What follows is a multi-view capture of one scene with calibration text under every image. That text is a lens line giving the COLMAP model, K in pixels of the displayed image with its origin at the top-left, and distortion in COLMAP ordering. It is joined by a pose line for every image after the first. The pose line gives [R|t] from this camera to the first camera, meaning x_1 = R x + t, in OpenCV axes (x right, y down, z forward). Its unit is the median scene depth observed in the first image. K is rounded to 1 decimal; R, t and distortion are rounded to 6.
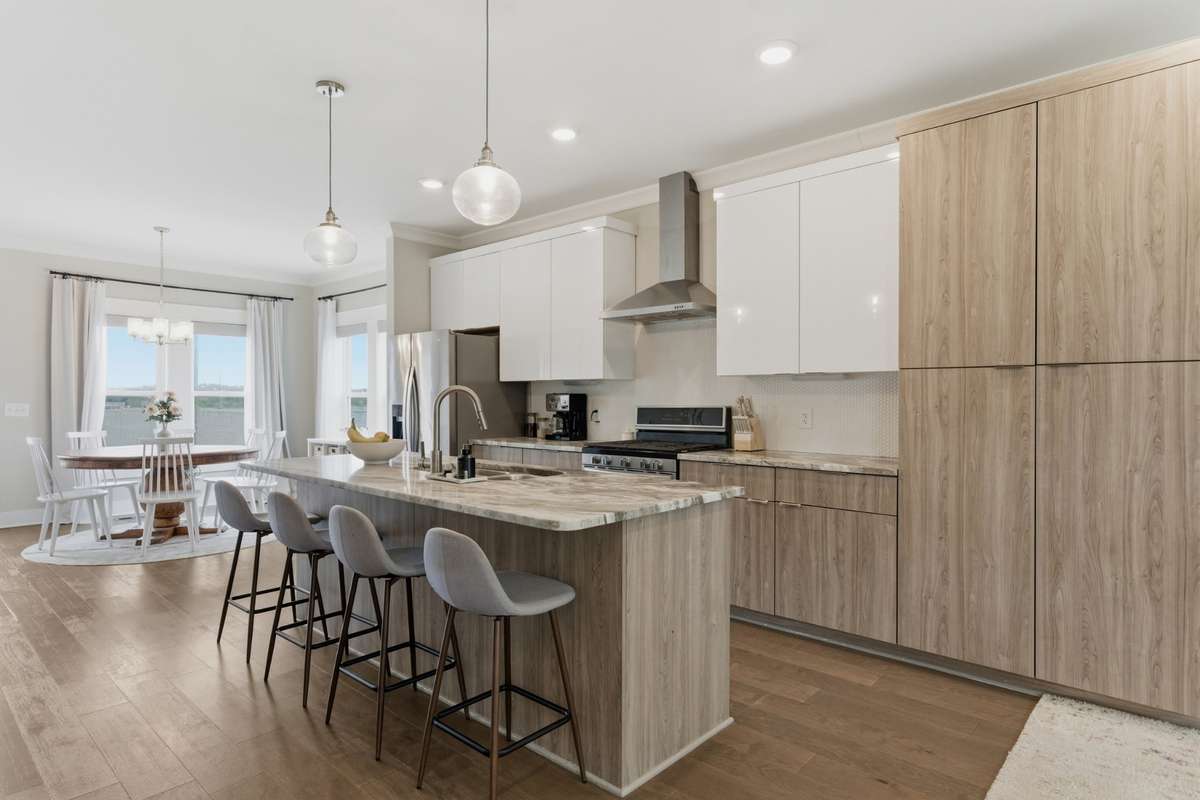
lens RADIAL K [[655.1, 0, 600.4], [0, 655.1, 397.0], [0, 0, 1]] dist [-0.002268, -0.000217]
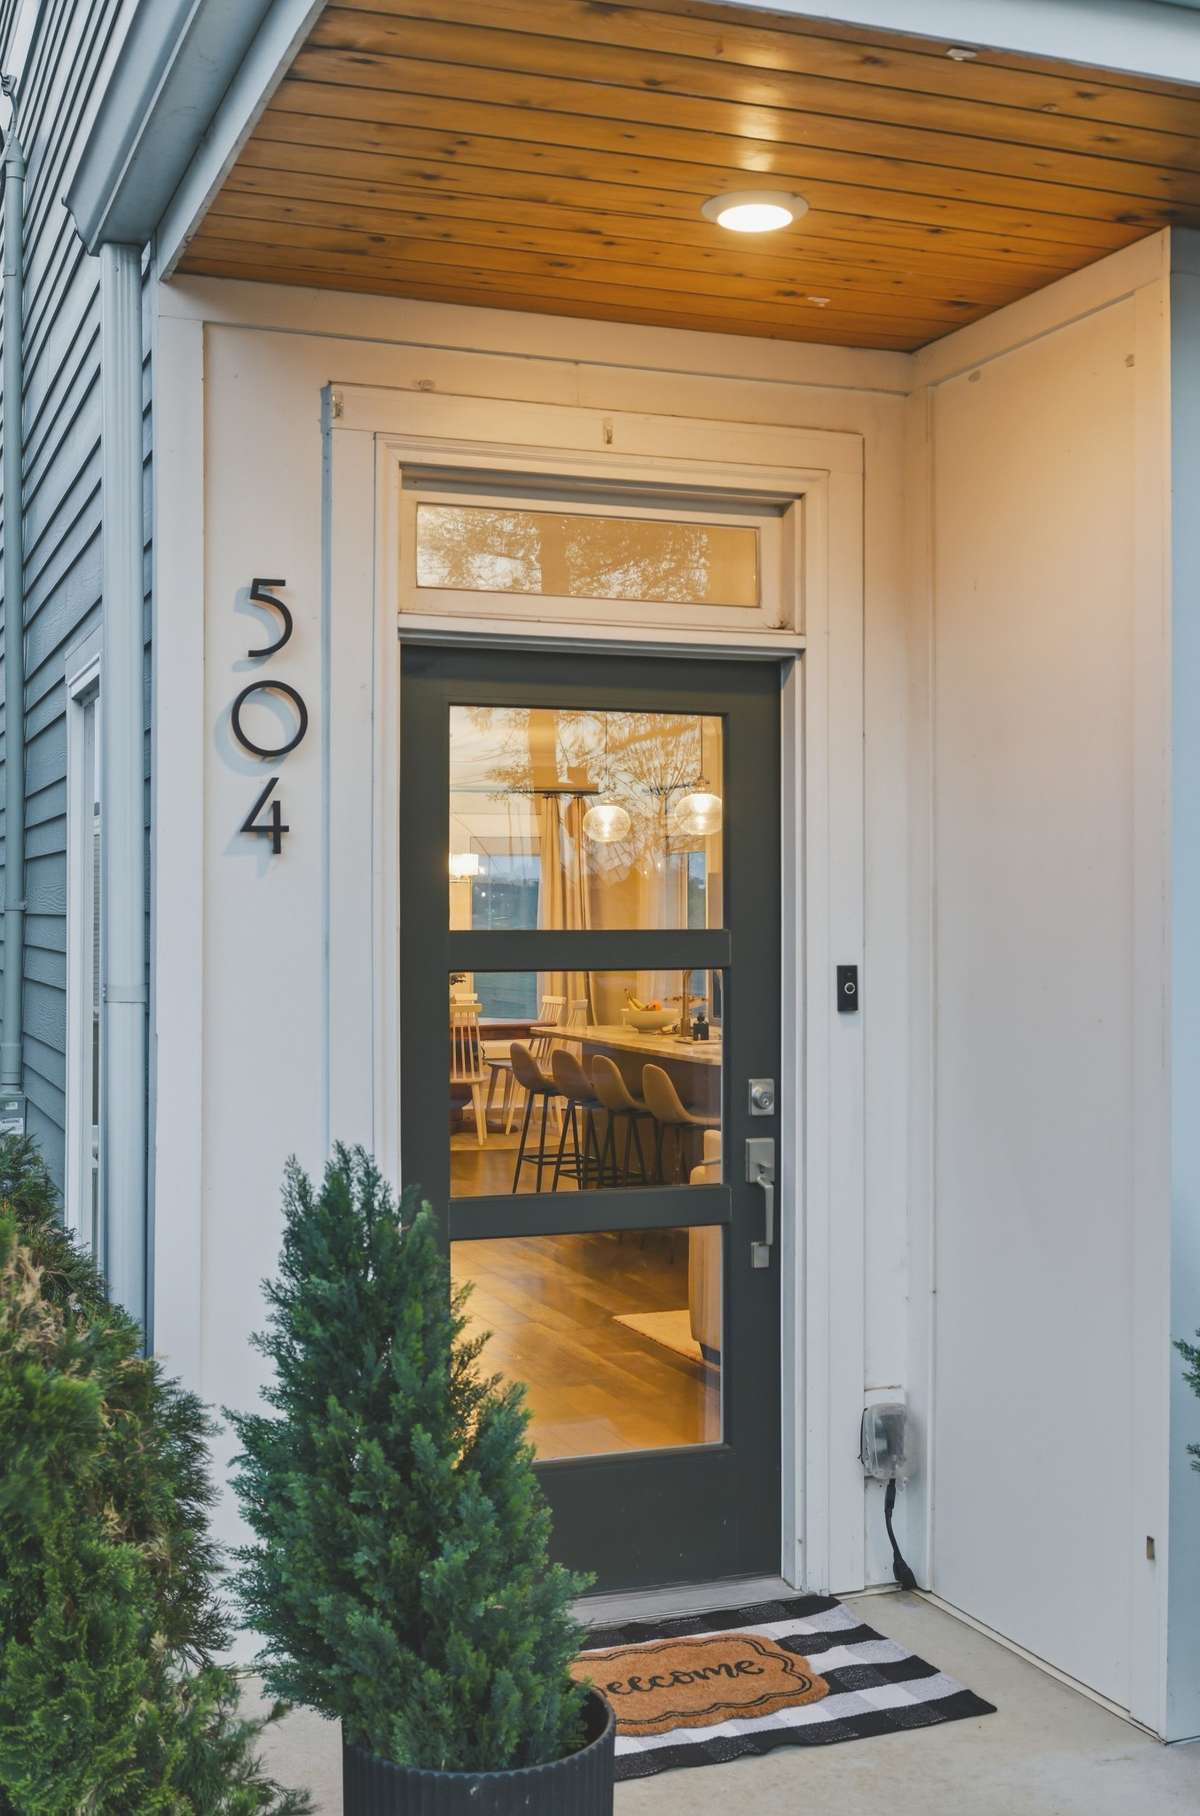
lens RADIAL K [[2094.7, 0, 600.7], [0, 2094.7, 908.3], [0, 0, 1]] dist [0.000228, 0.000000]
pose [[0.889786, -0.005036, -0.456350, 1.115261], [0.005248, 0.999986, -0.000803, -0.090215], [0.456348, -0.001680, 0.889800, -1.993185]]
